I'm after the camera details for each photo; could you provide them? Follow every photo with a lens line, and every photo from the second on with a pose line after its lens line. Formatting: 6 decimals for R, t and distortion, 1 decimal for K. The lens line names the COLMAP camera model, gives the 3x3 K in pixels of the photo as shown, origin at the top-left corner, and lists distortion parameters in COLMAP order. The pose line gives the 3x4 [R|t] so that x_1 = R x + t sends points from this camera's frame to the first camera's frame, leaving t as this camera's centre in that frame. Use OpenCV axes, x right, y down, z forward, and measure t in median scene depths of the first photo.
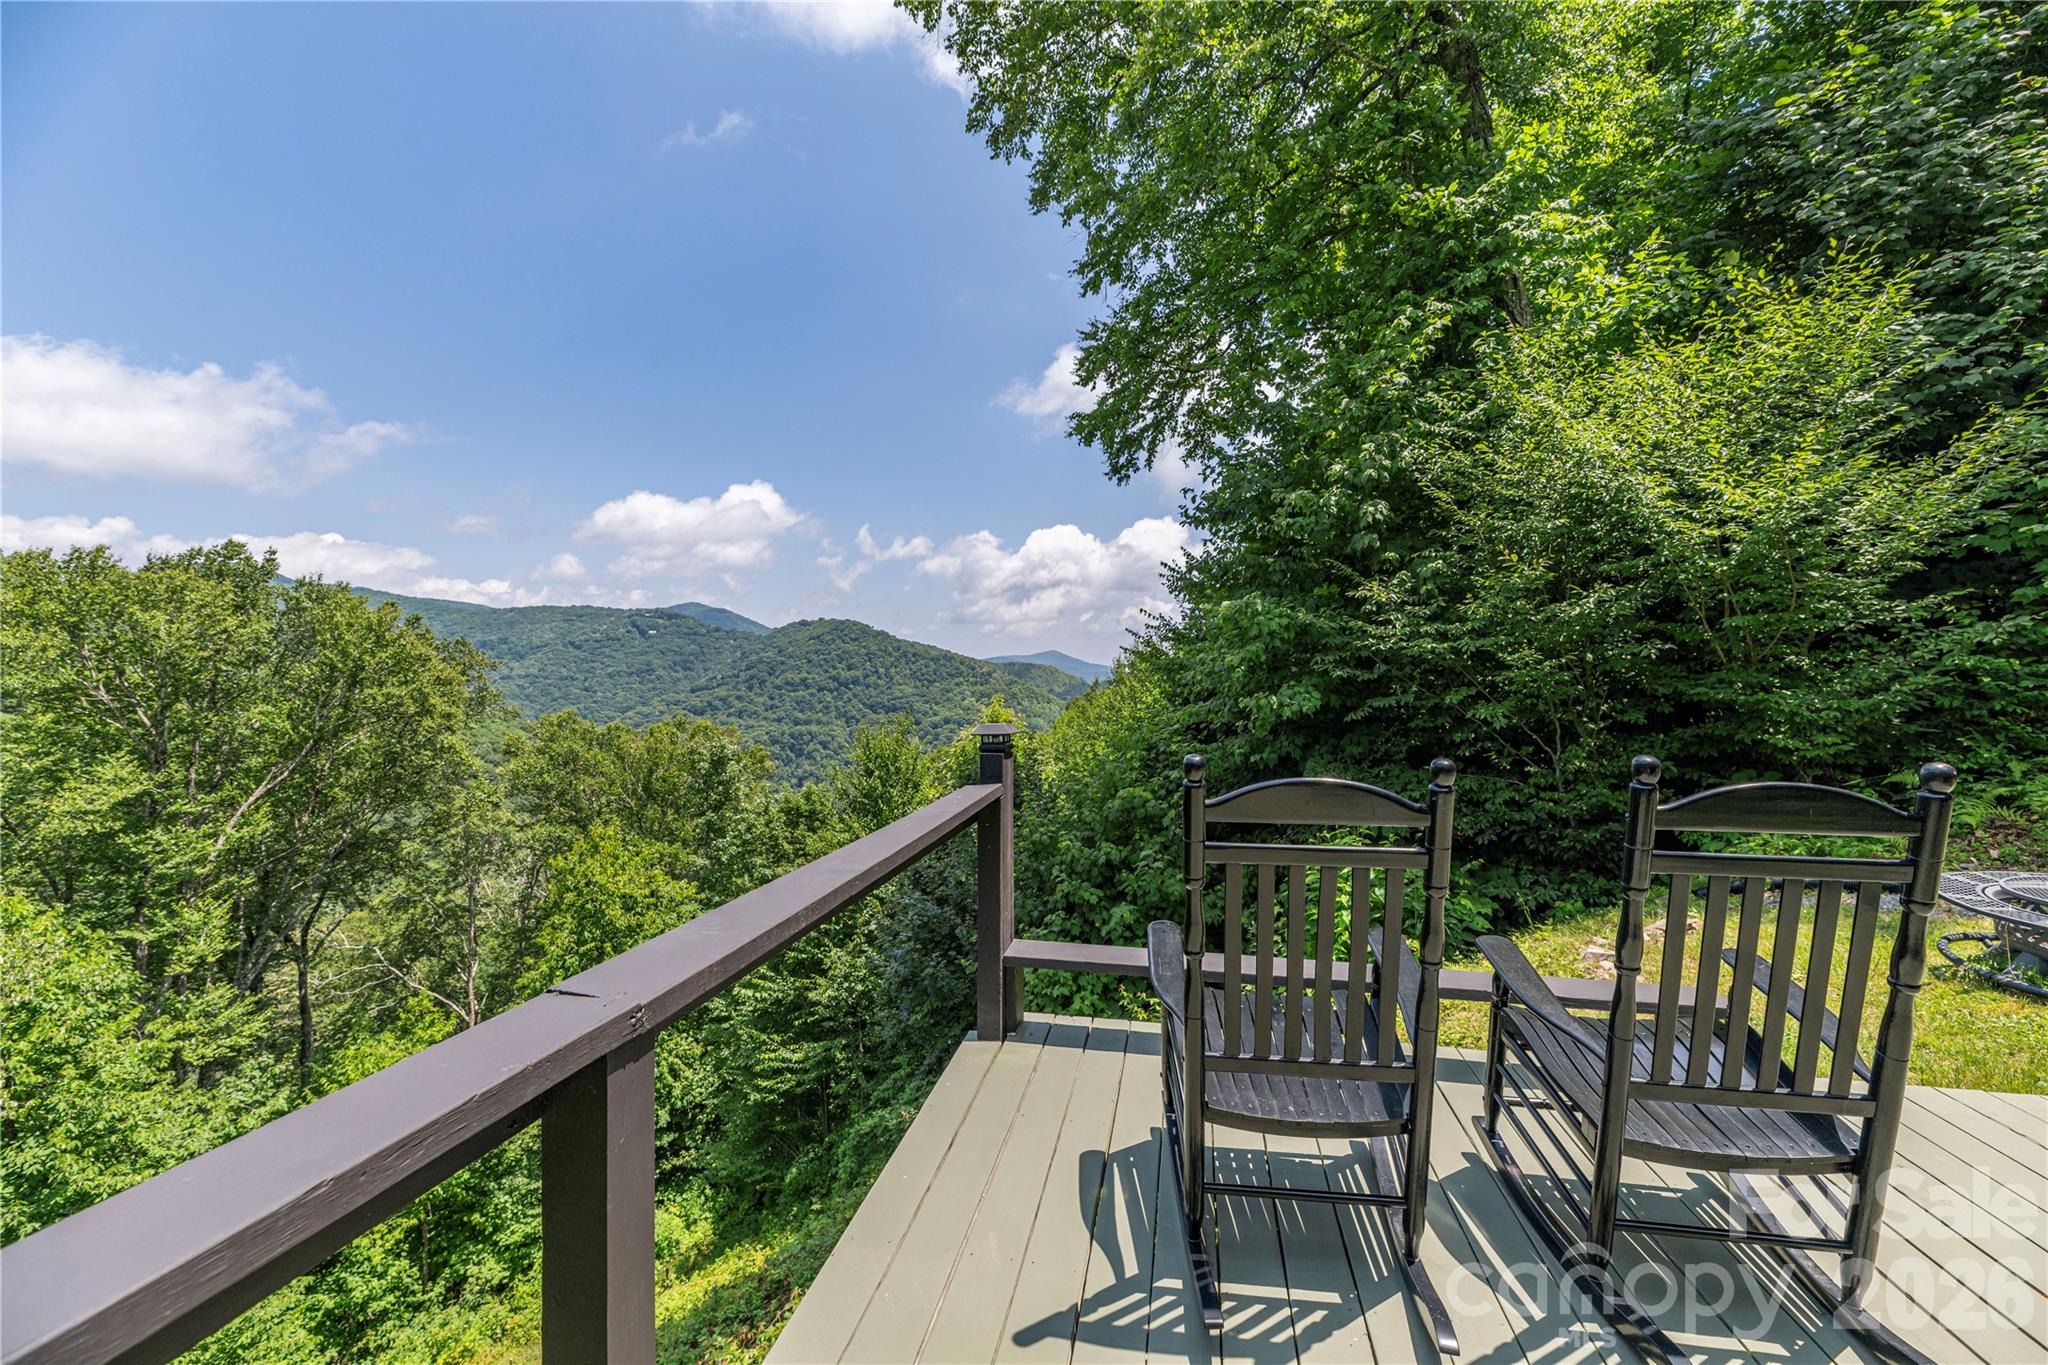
lens RADIAL K [[819.3, 0, 1036.7], [0, 819.3, 637.4], [0, 0, 1]] dist [-0.000703, 0.002330]
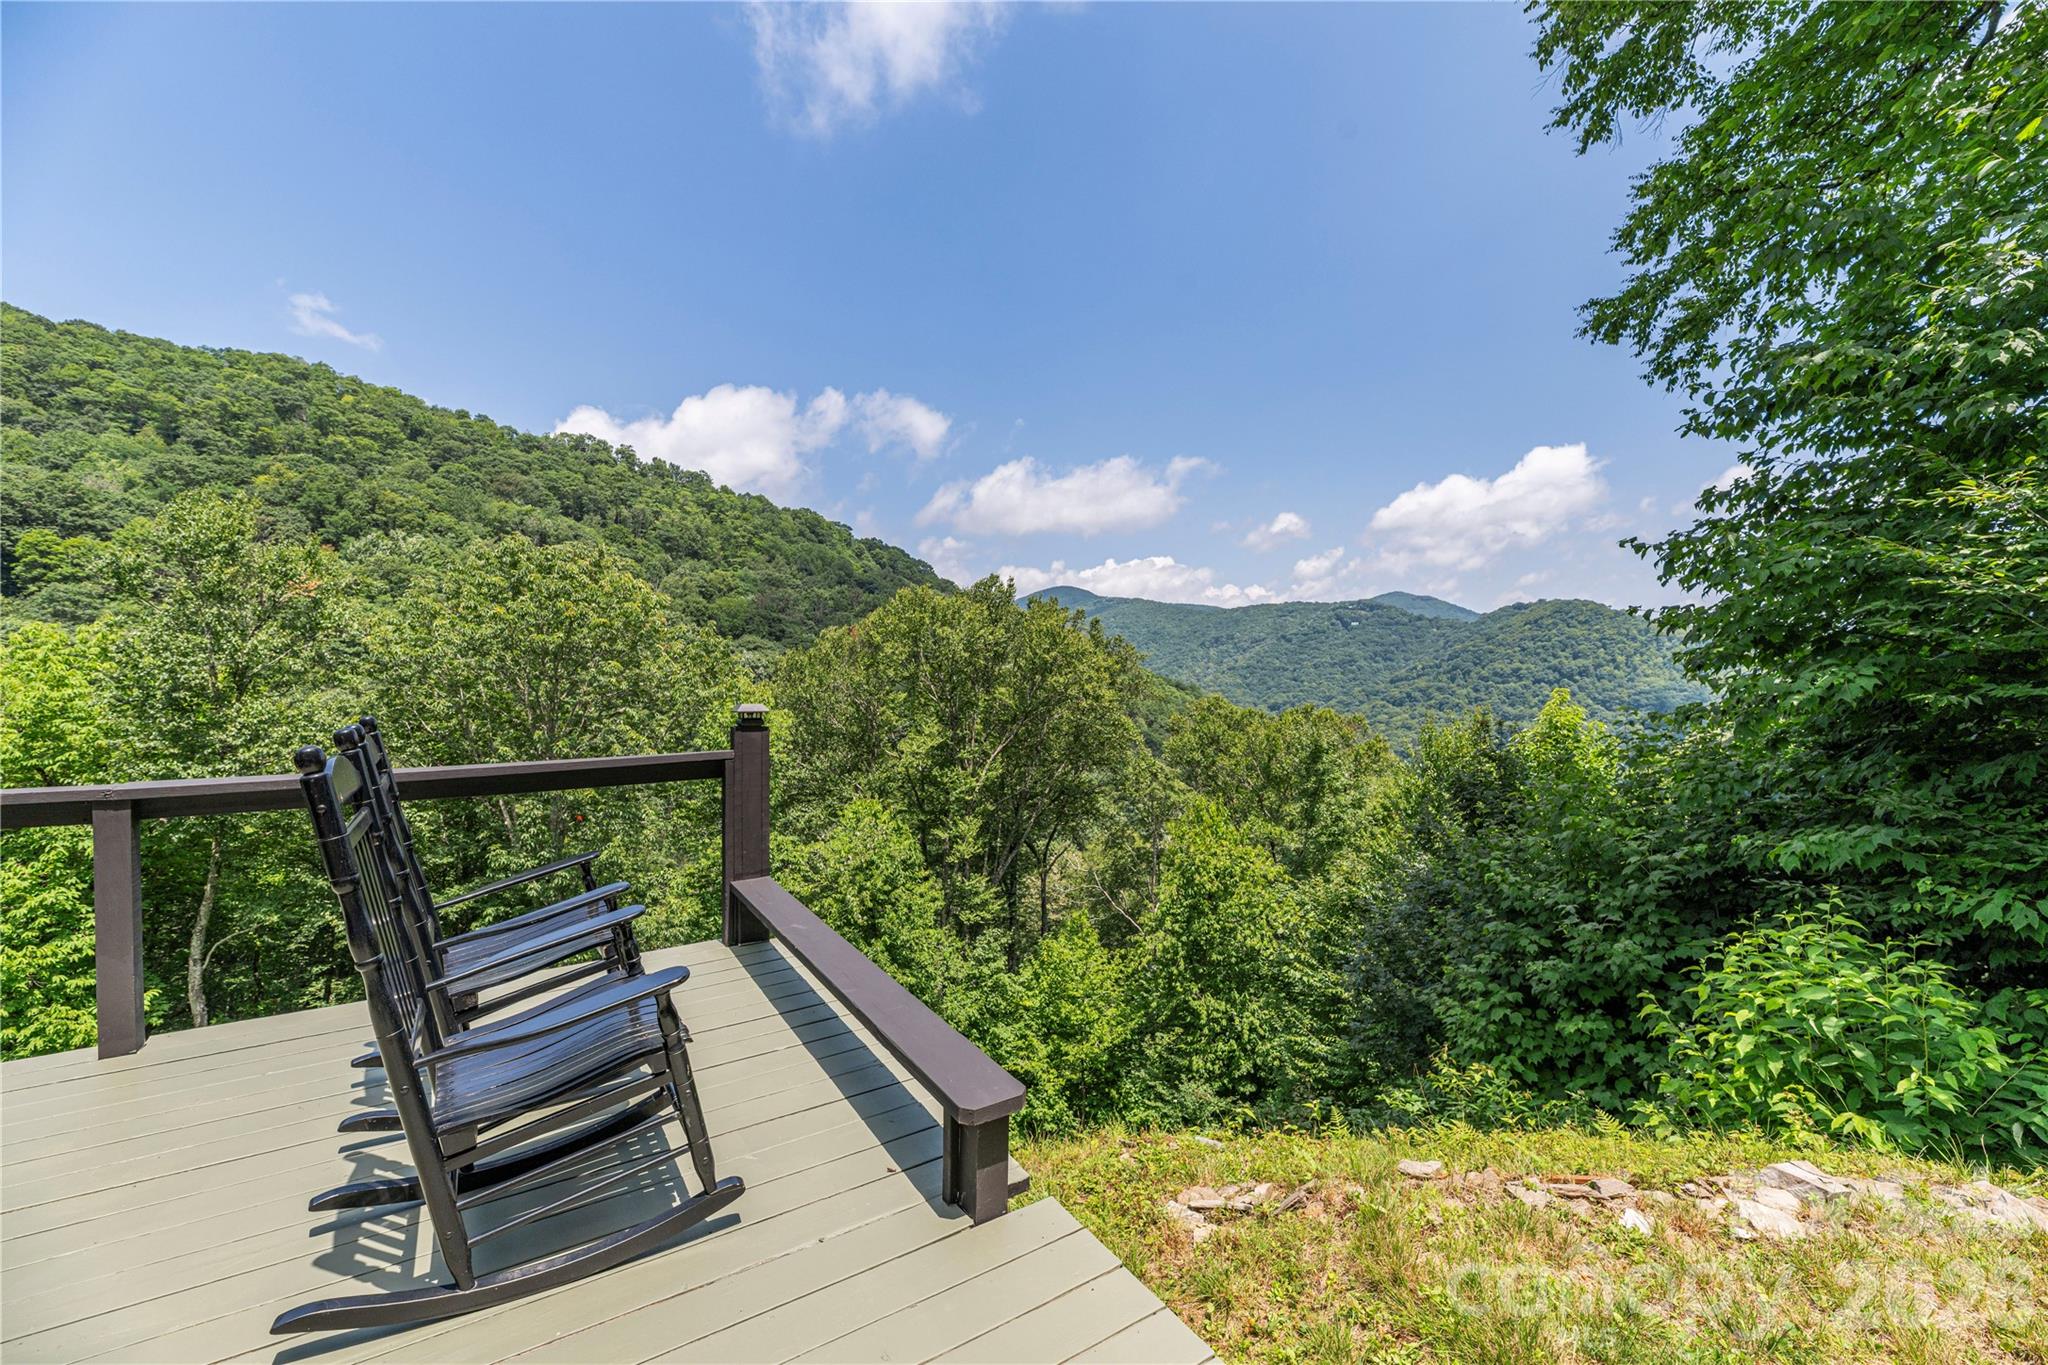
lens RADIAL K [[819.3, 0, 1026.2], [0, 819.3, 668.9], [0, 0, 1]] dist [-0.000703, 0.002330]
pose [[0.686550, -0.001376, -0.727082, 0.129342], [0.037817, 0.998712, 0.033819, 0.002636], [0.726099, -0.050714, 0.685718, 0.057865]]
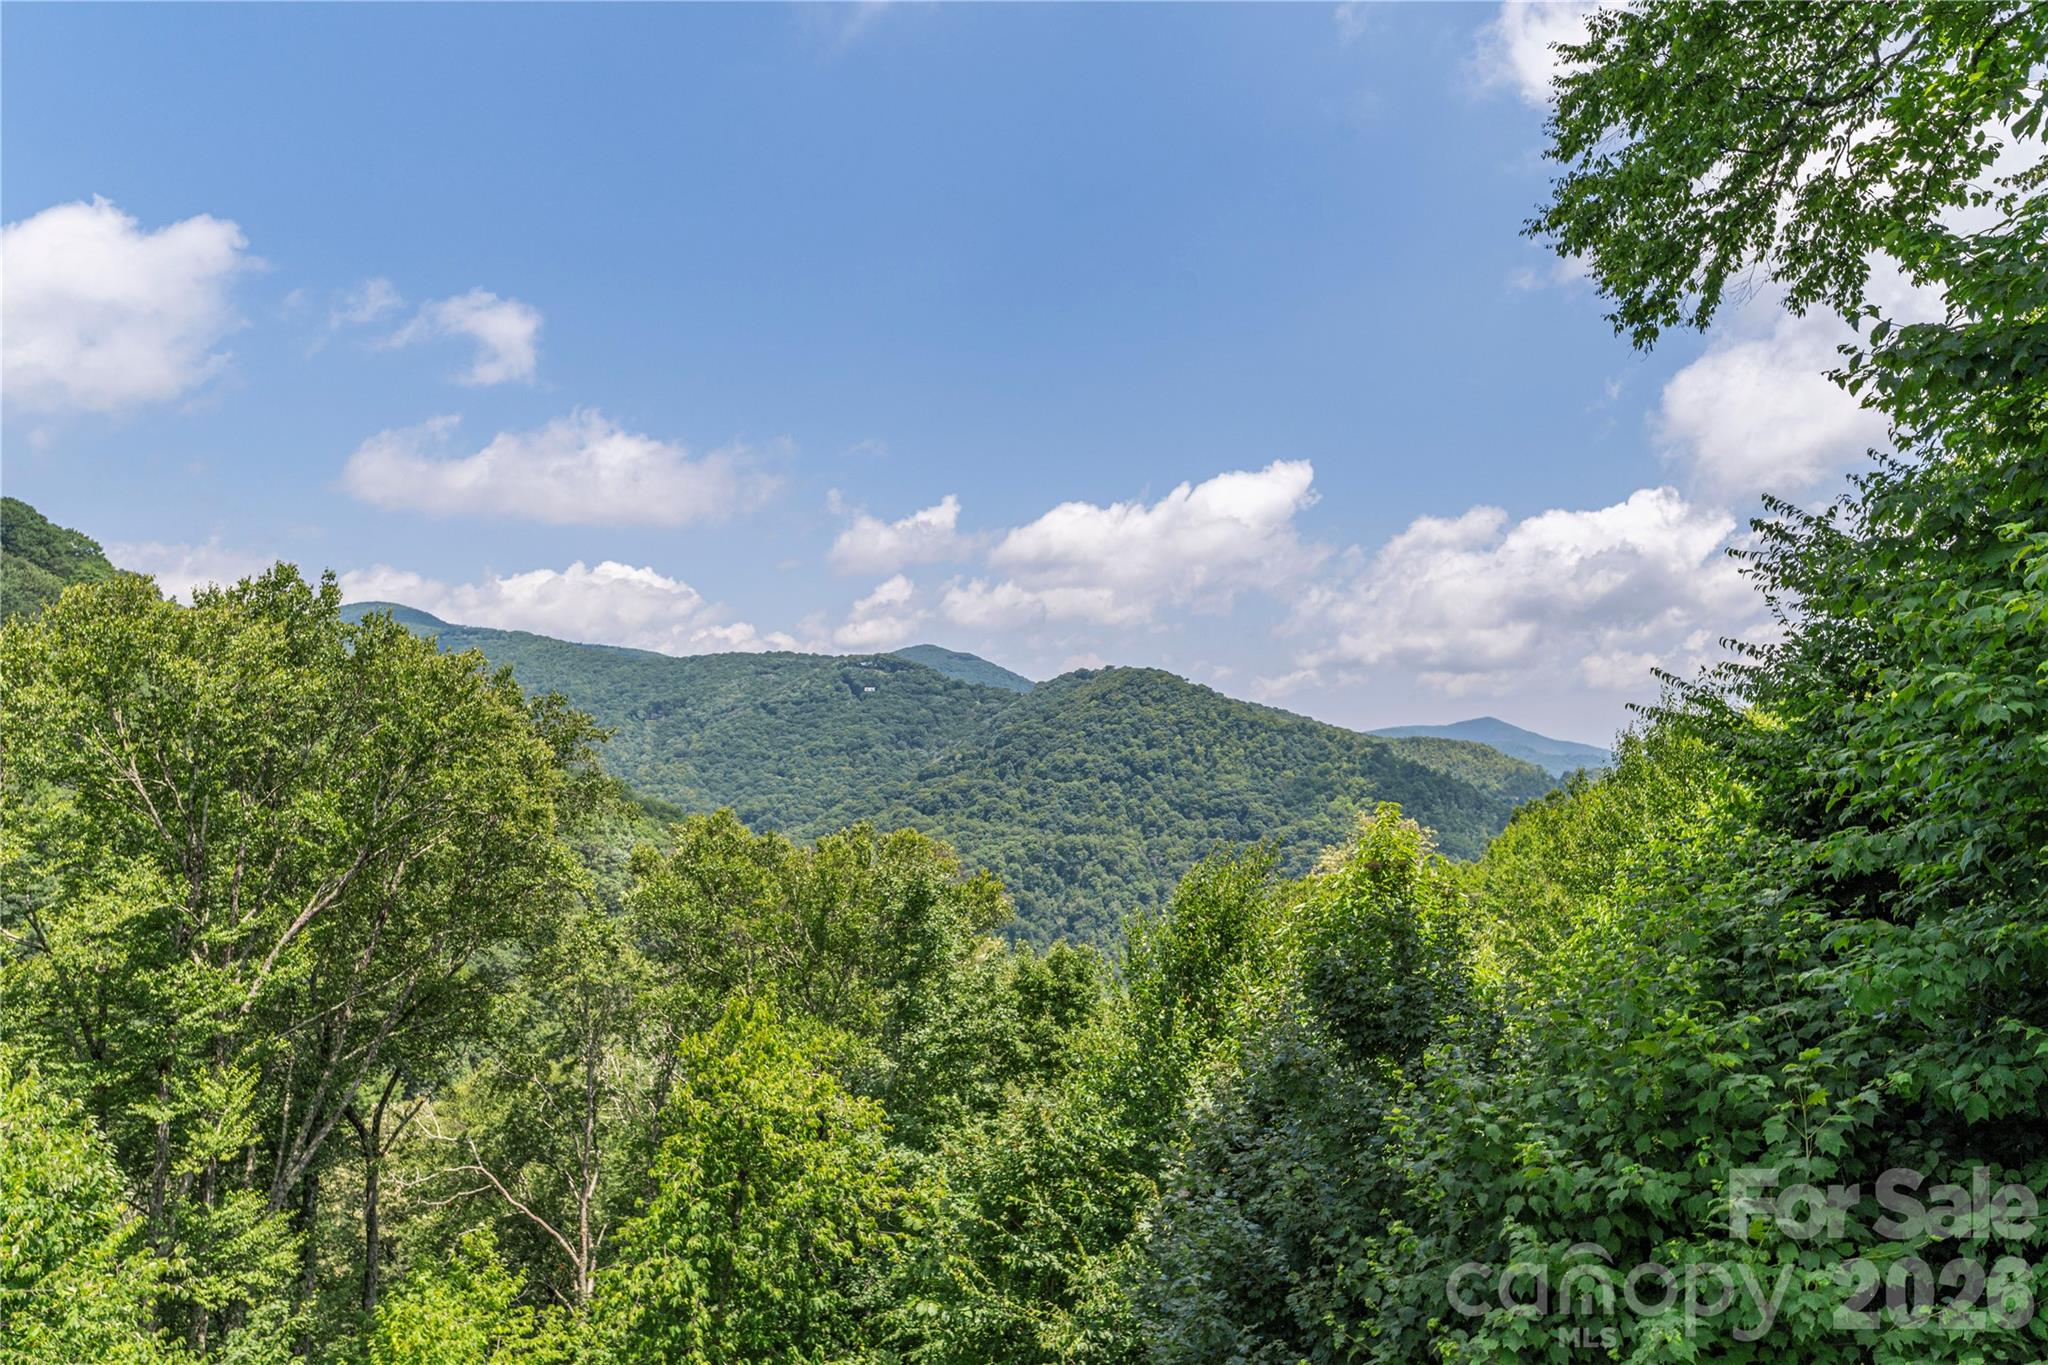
lens RADIAL K [[1328.8, 0, 1031.3], [0, 1328.8, 666.0], [0, 0, 1]] dist [0.015067, 0.009848]
pose [[0.951328, -0.010927, -0.307987, 0.001573], [0.004014, 0.999726, -0.023070, 0.002189], [0.308154, 0.020711, 0.951111, 0.097550]]
